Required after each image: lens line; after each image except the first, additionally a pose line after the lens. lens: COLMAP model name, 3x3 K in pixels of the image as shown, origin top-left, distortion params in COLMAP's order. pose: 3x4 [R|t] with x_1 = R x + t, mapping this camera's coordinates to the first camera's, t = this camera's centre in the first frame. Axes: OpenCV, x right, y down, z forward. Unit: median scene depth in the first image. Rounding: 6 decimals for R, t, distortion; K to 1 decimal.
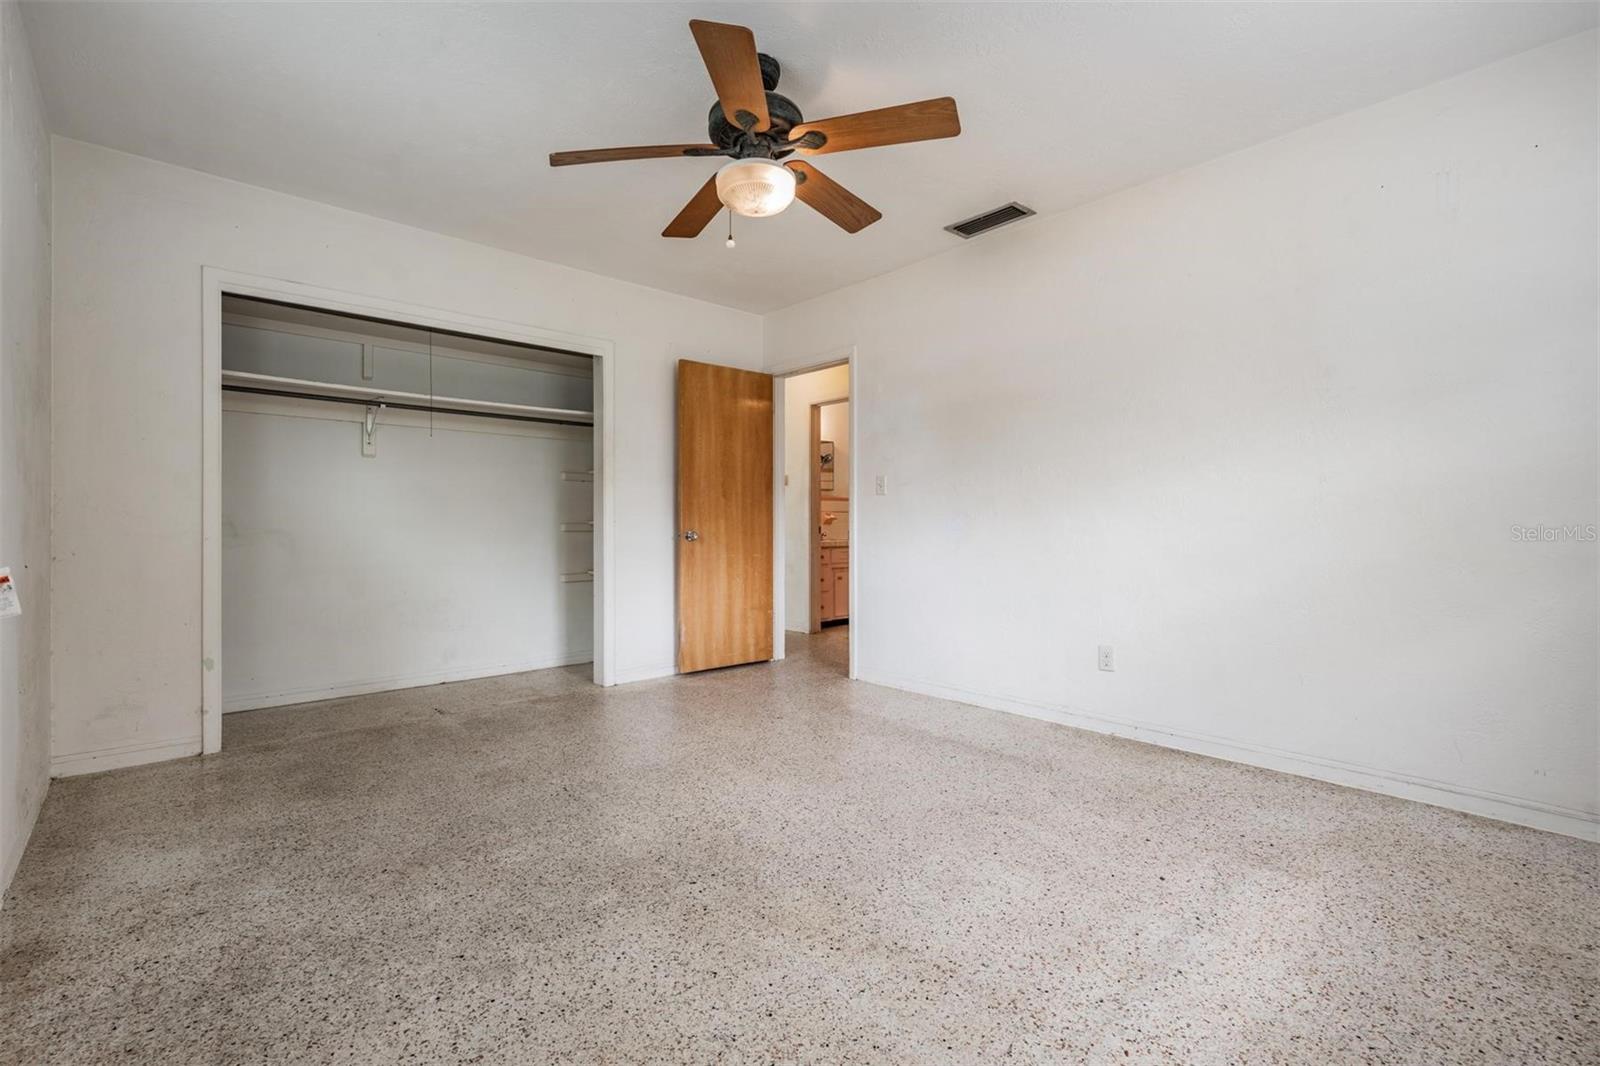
lens RADIAL K [[697.7, 0, 800.0], [0, 697.7, 533.0], [0, 0, 1]] dist [0.001732, -0.000034]
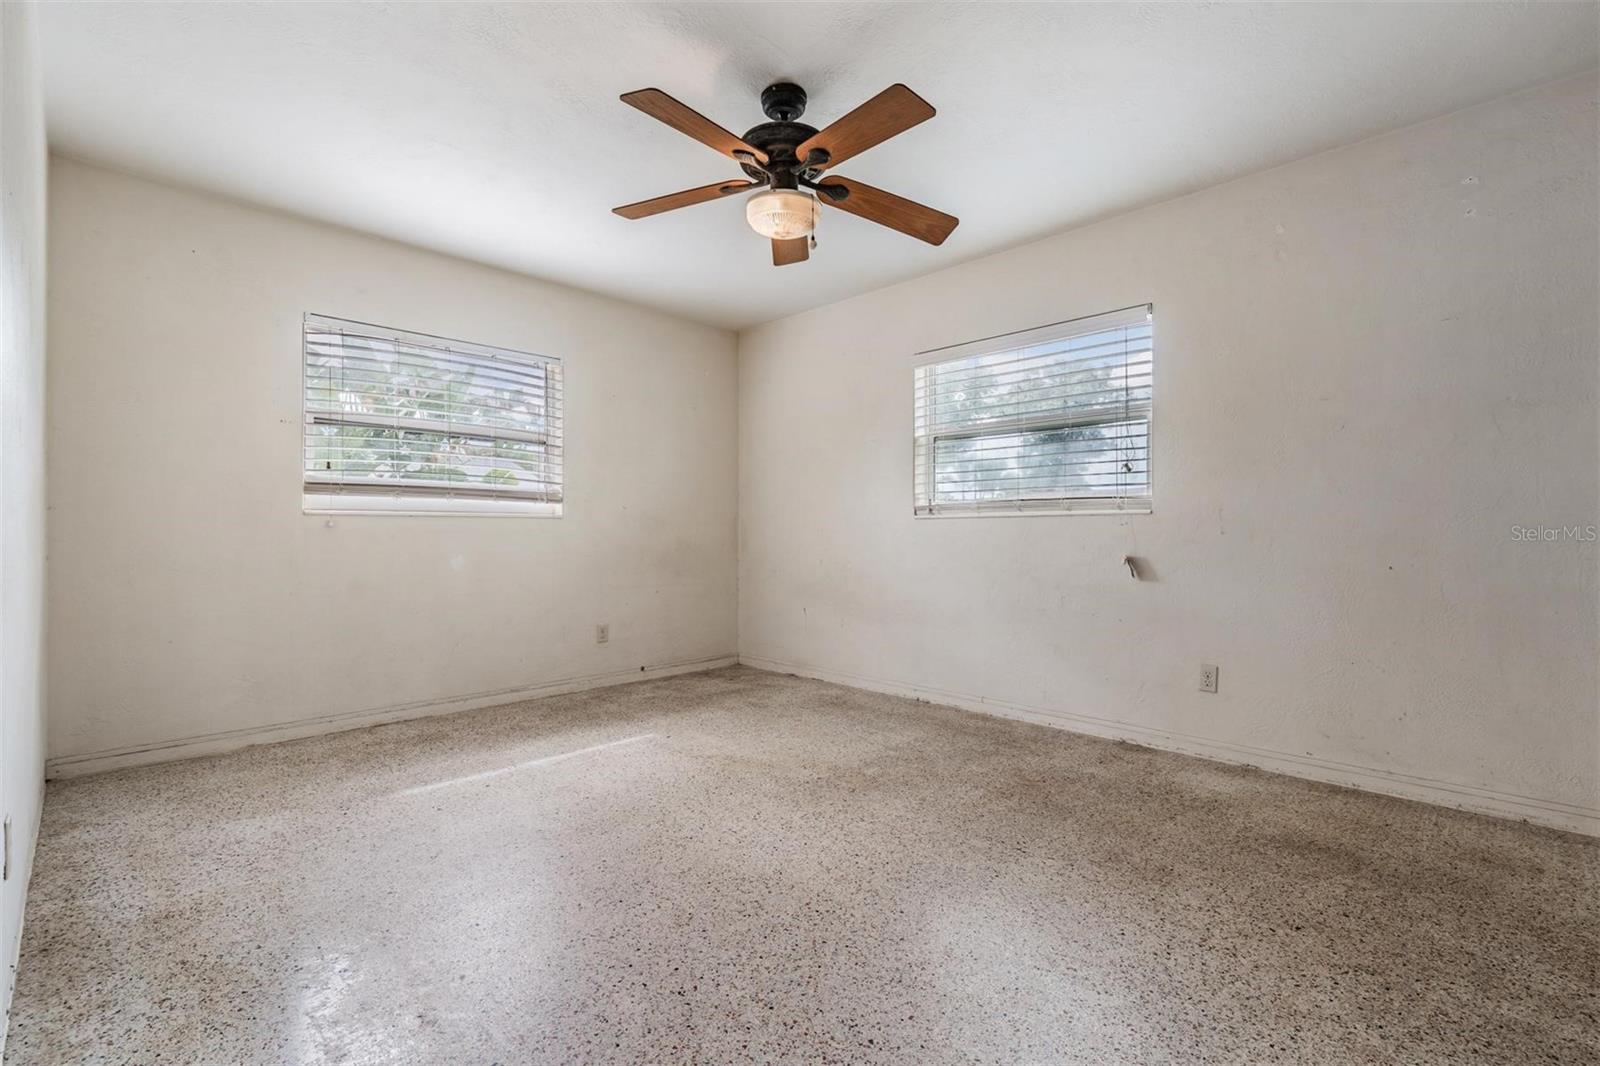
lens RADIAL K [[697.7, 0, 800.0], [0, 697.7, 533.0], [0, 0, 1]] dist [0.001732, -0.000034]
pose [[-0.999029, 0.001244, -0.044036, -0.041744], [0.000842, 0.999958, 0.009140, -0.022849], [0.044046, 0.009094, -0.998988, 2.099905]]
